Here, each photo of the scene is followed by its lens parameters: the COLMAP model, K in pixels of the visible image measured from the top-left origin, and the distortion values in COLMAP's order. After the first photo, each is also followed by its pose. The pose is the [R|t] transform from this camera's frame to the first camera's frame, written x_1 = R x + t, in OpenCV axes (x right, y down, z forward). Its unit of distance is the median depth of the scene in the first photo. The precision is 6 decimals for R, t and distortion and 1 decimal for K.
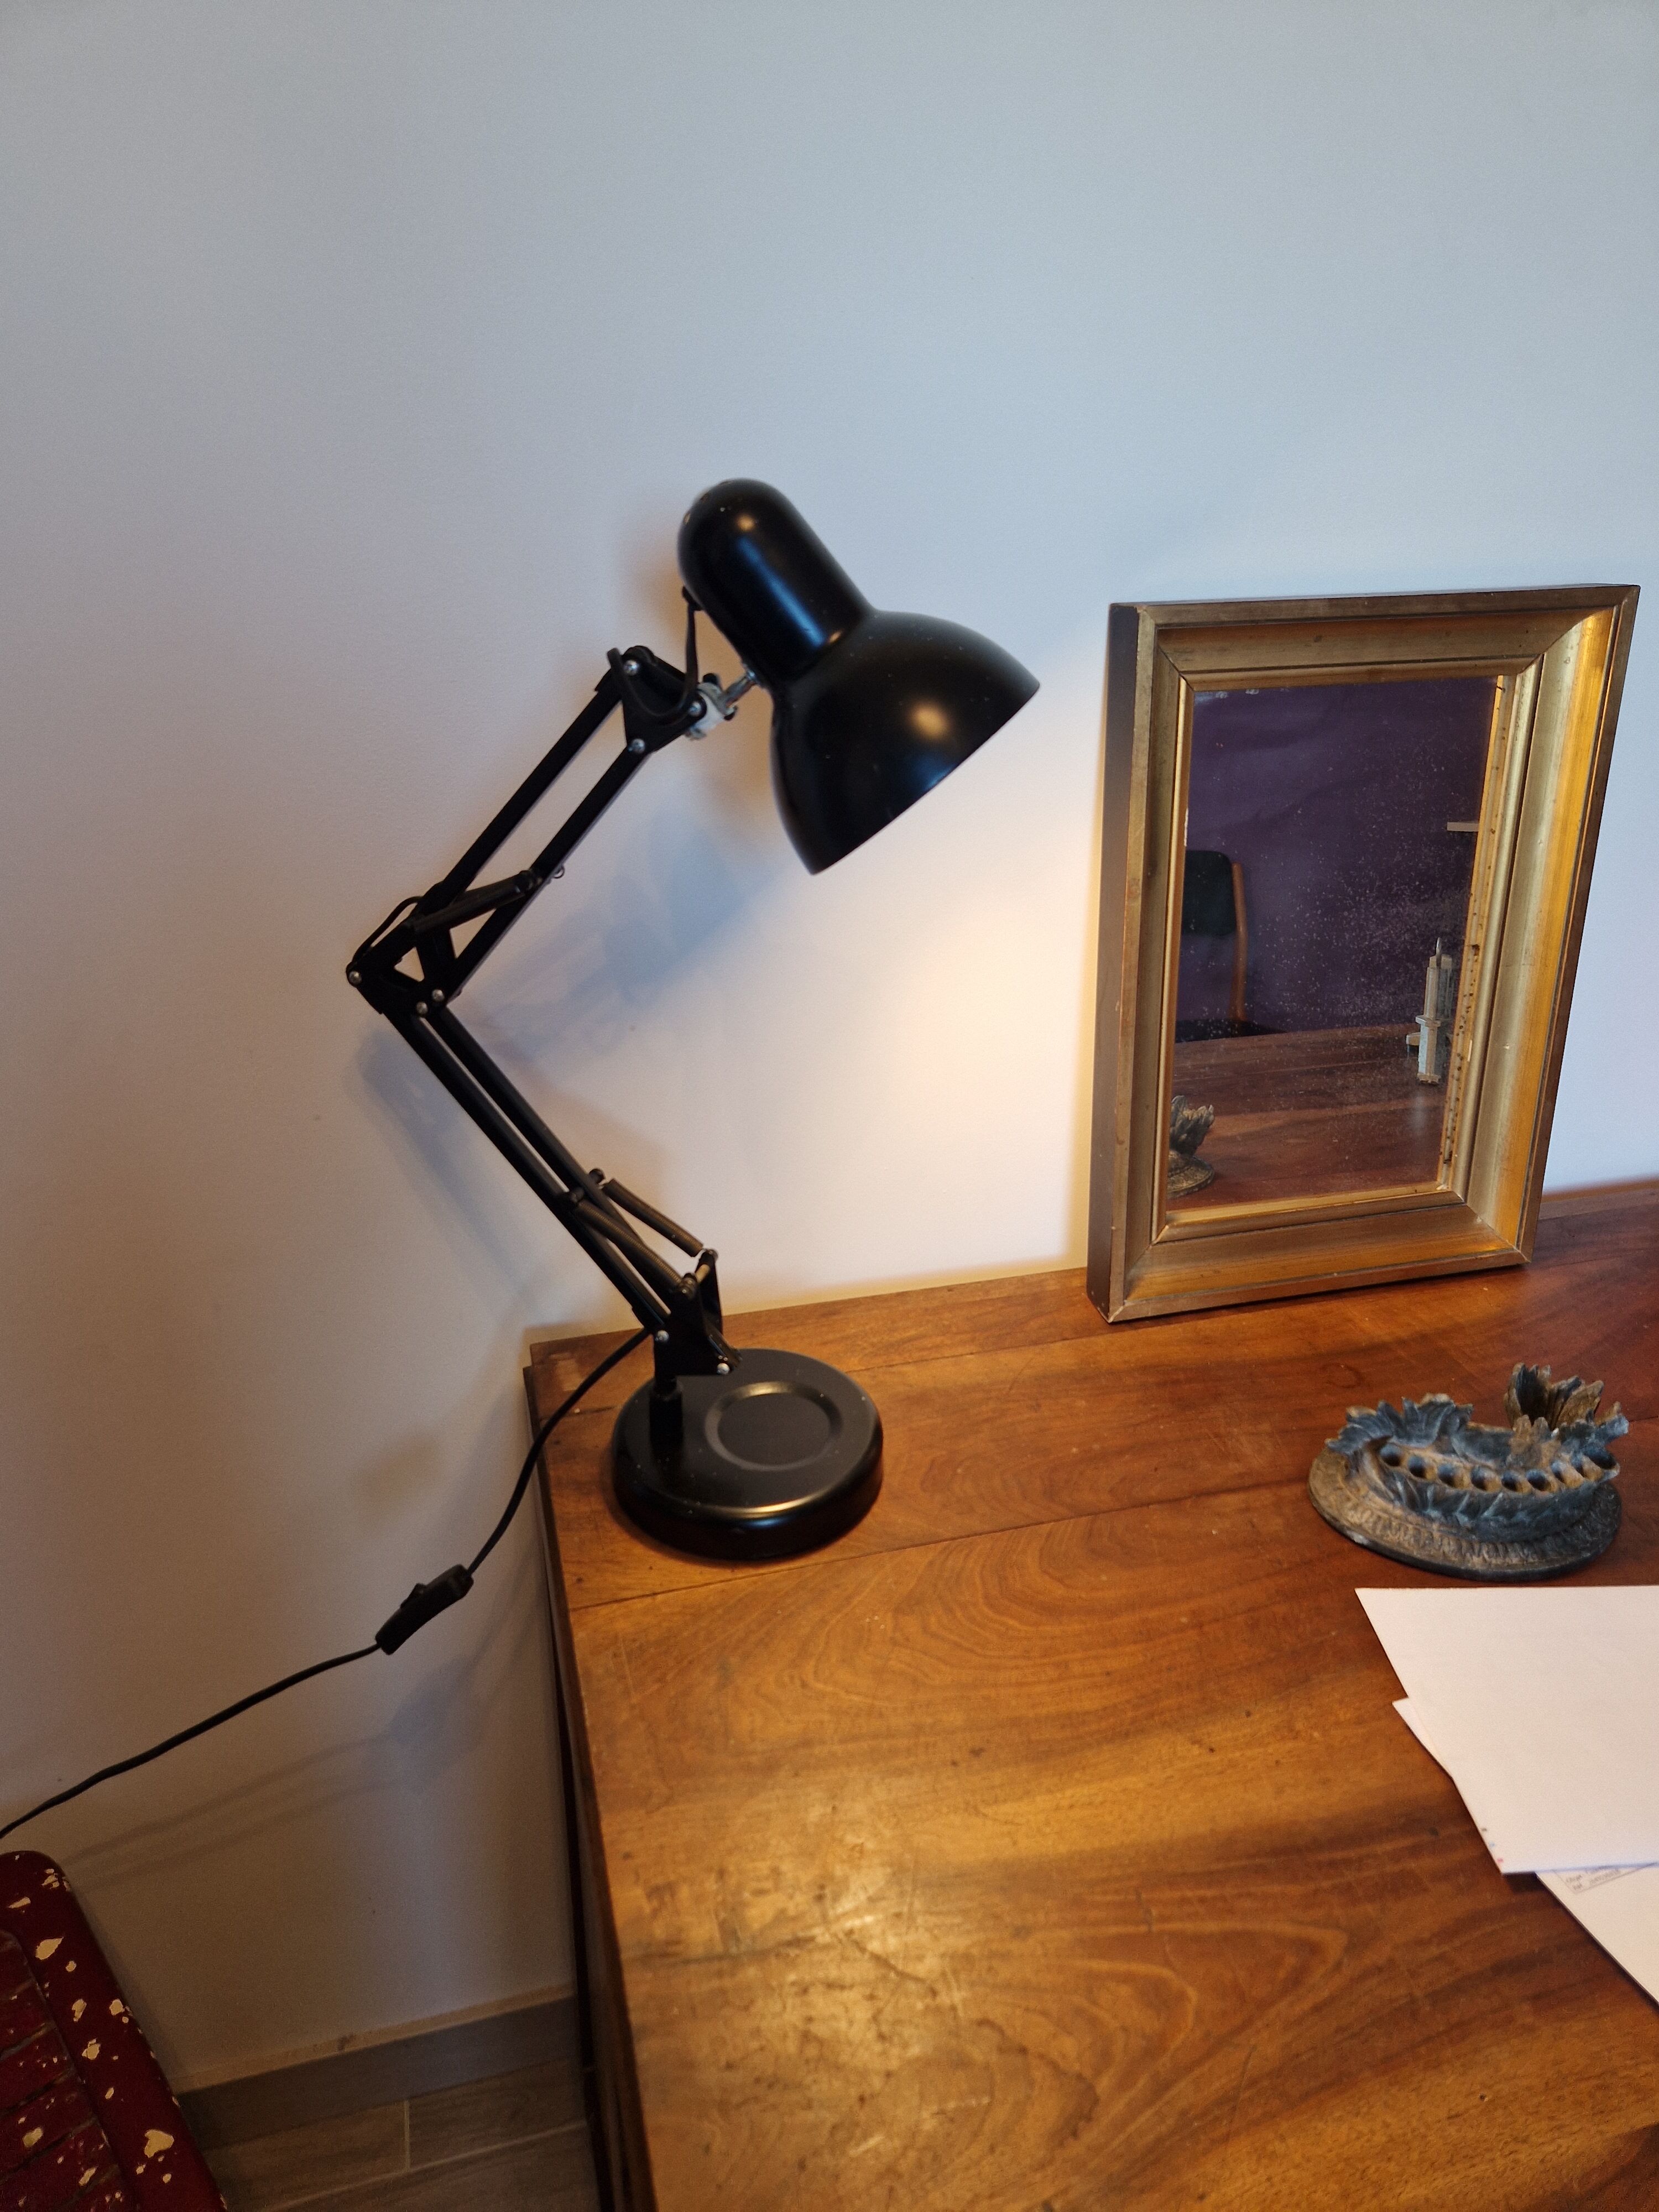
lens RADIAL K [[1460.2, 0, 839.6], [0, 1460.2, 1108.8], [0, 0, 1]] dist [0.070456, -0.001050]
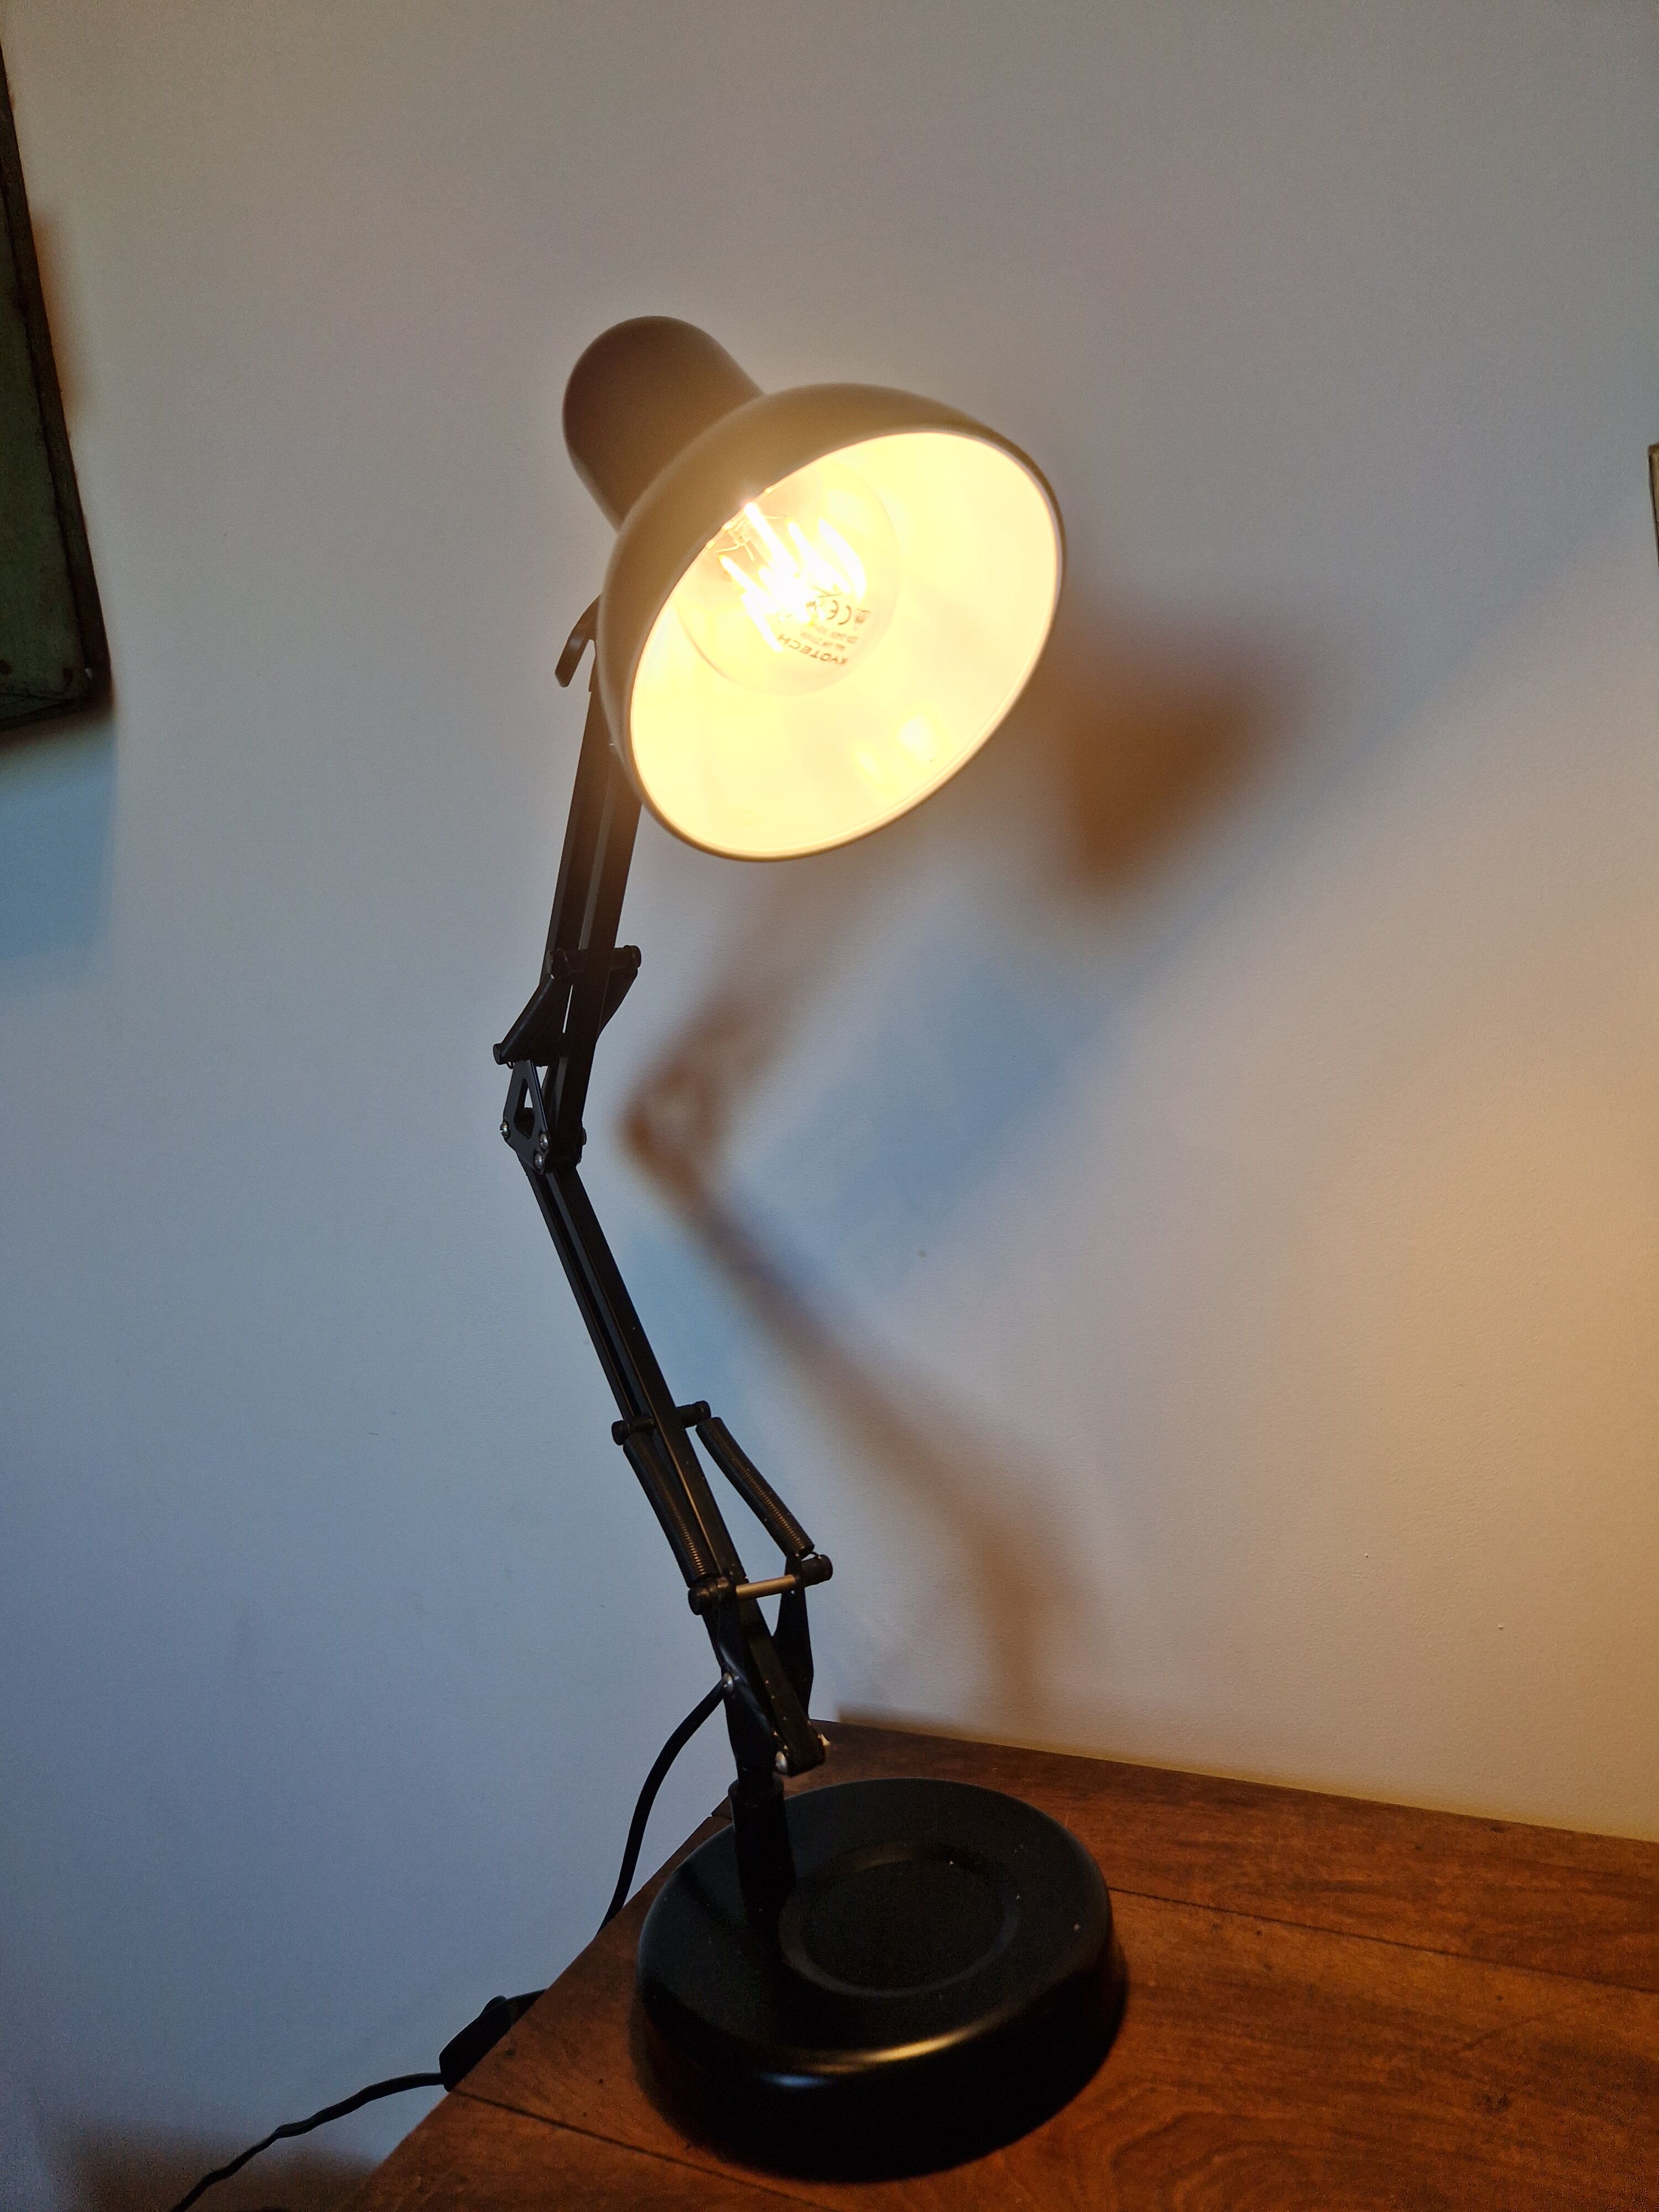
lens RADIAL K [[1504.4, 0, 815.6], [0, 1504.4, 1103.9], [0, 0, 1]] dist [0.063288, -0.056242]
pose [[0.713033, -0.055316, -0.698945, 0.368566], [-0.178102, 0.949894, -0.256869, 0.079573], [0.678132, 0.307640, 0.667454, 0.511207]]
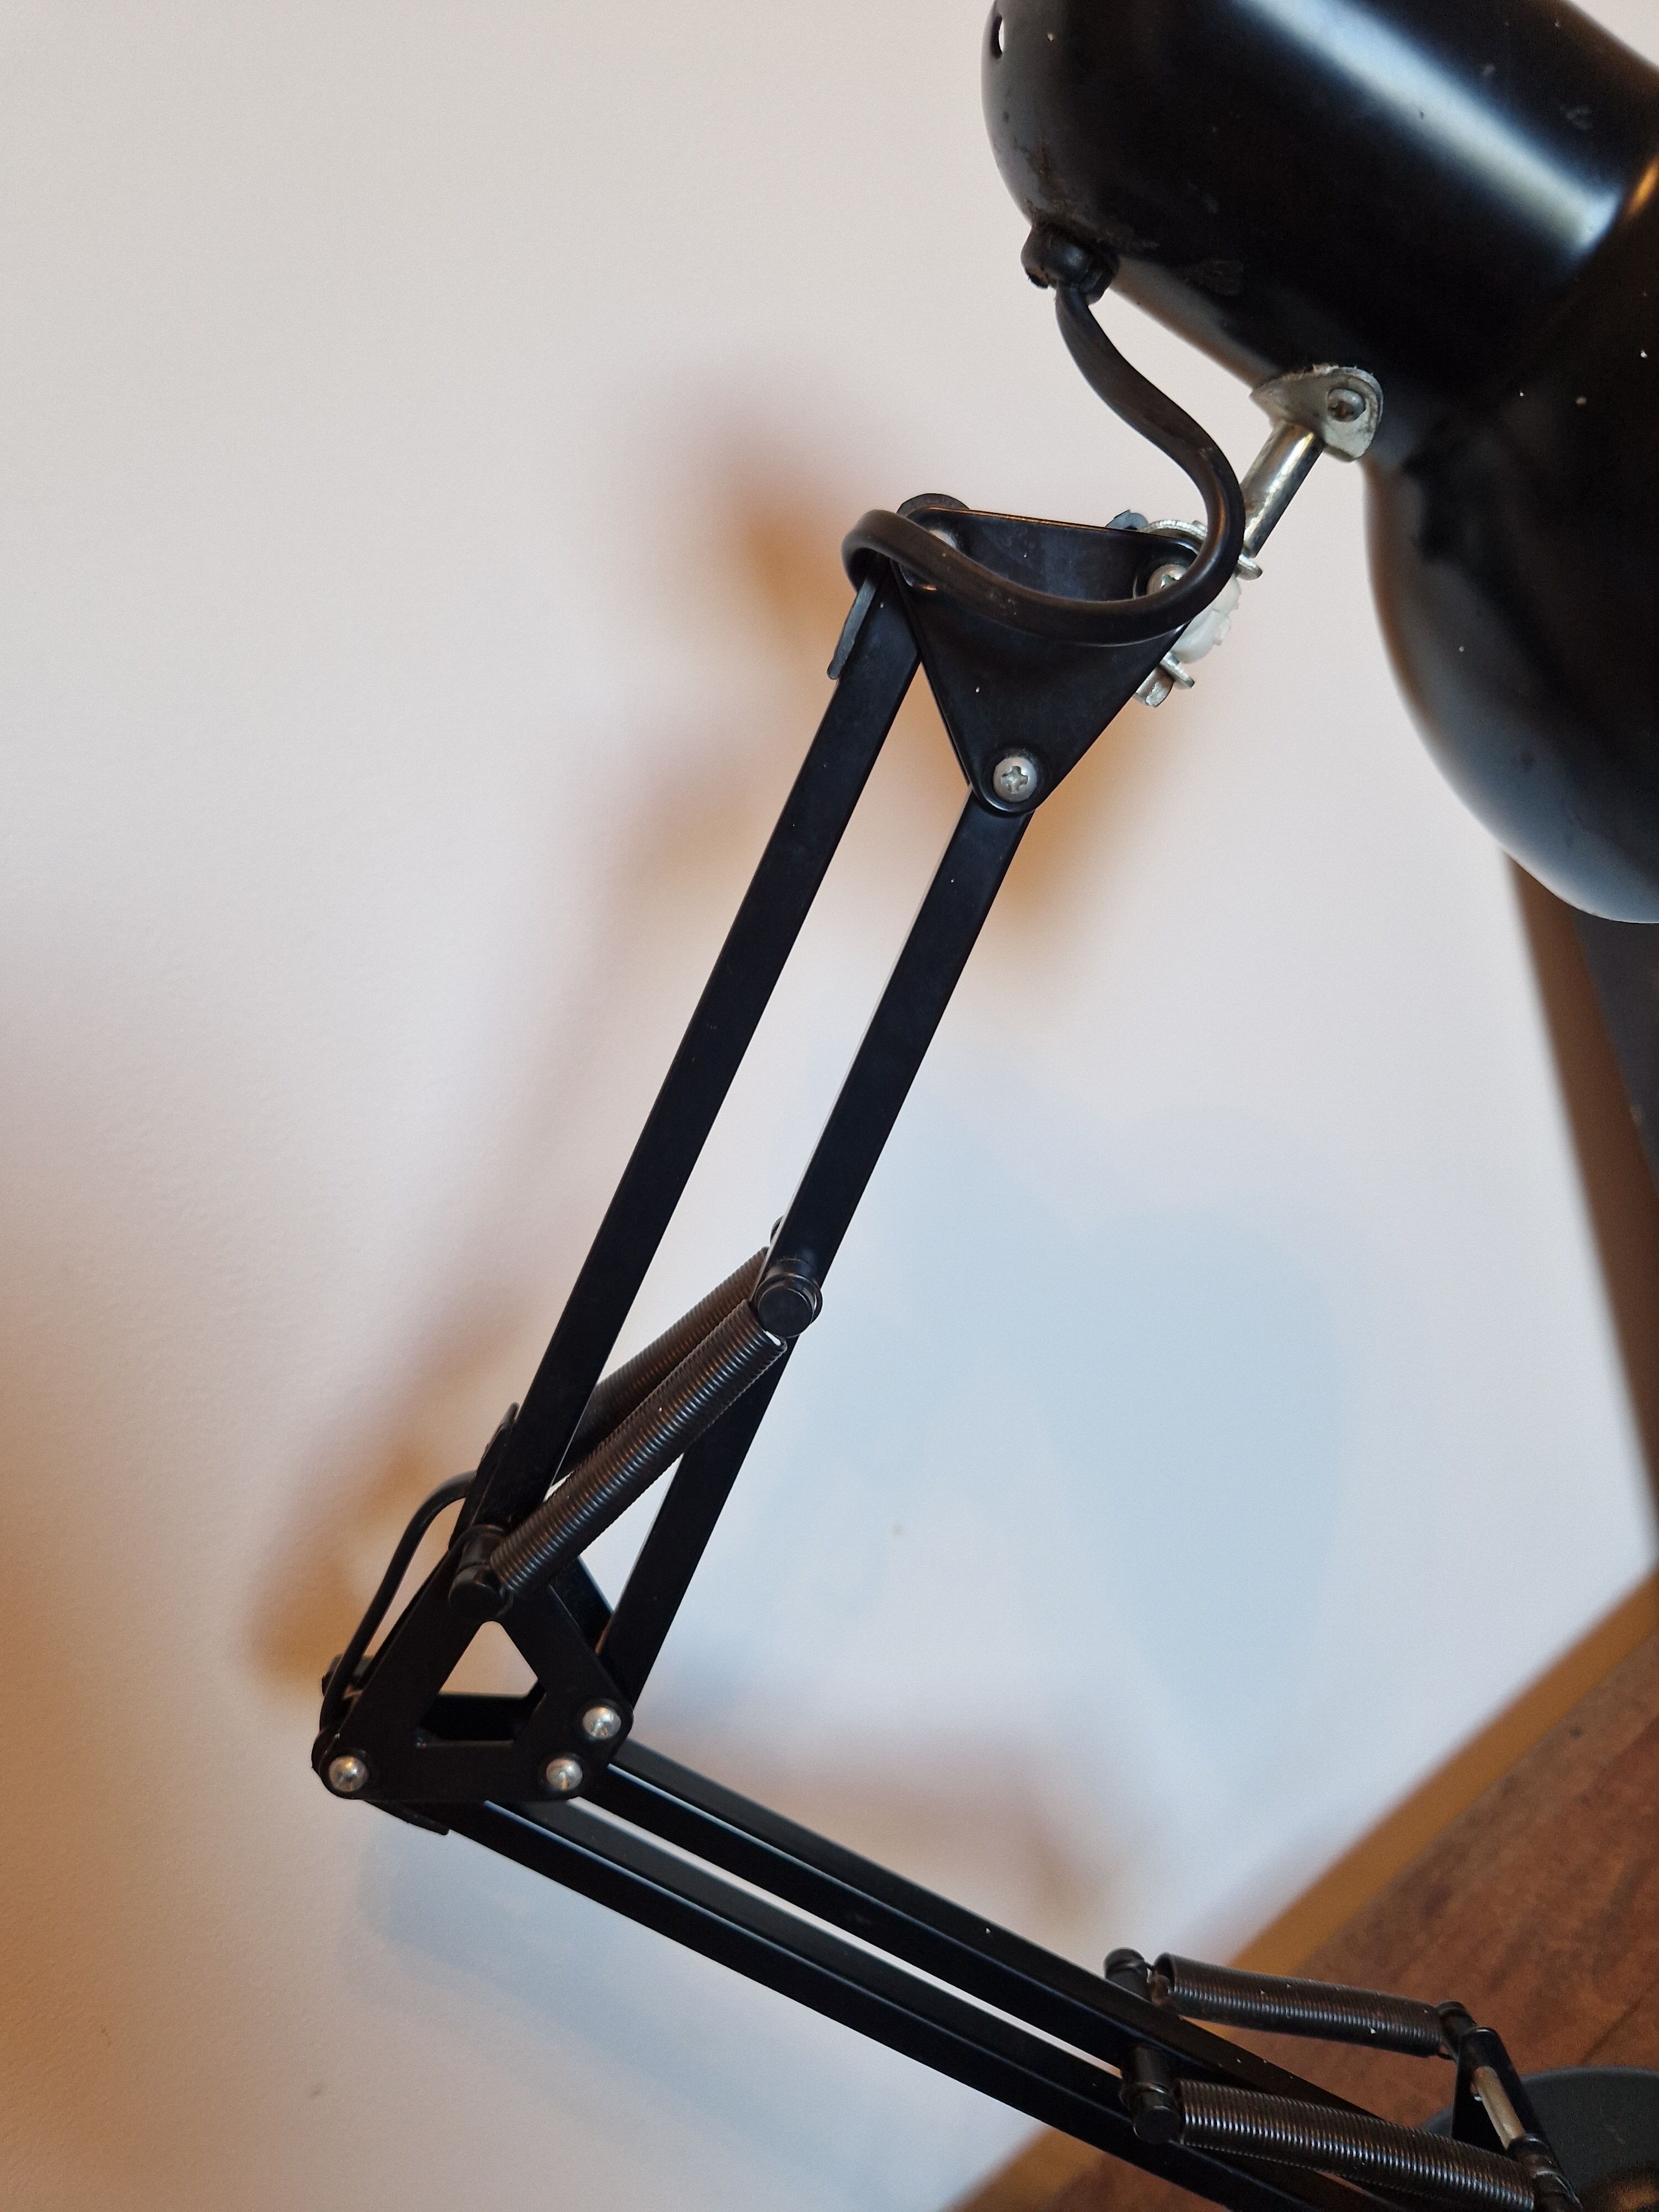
lens RADIAL K [[1479.2, 0, 829.5], [0, 1479.2, 1106.0], [0, 0, 1]] dist [-0.004980, -0.003015]
pose [[0.907653, -0.384799, 0.167621, -0.207872], [0.411934, 0.893267, -0.179960, -0.111348], [-0.080482, 0.232389, 0.969287, 0.584740]]
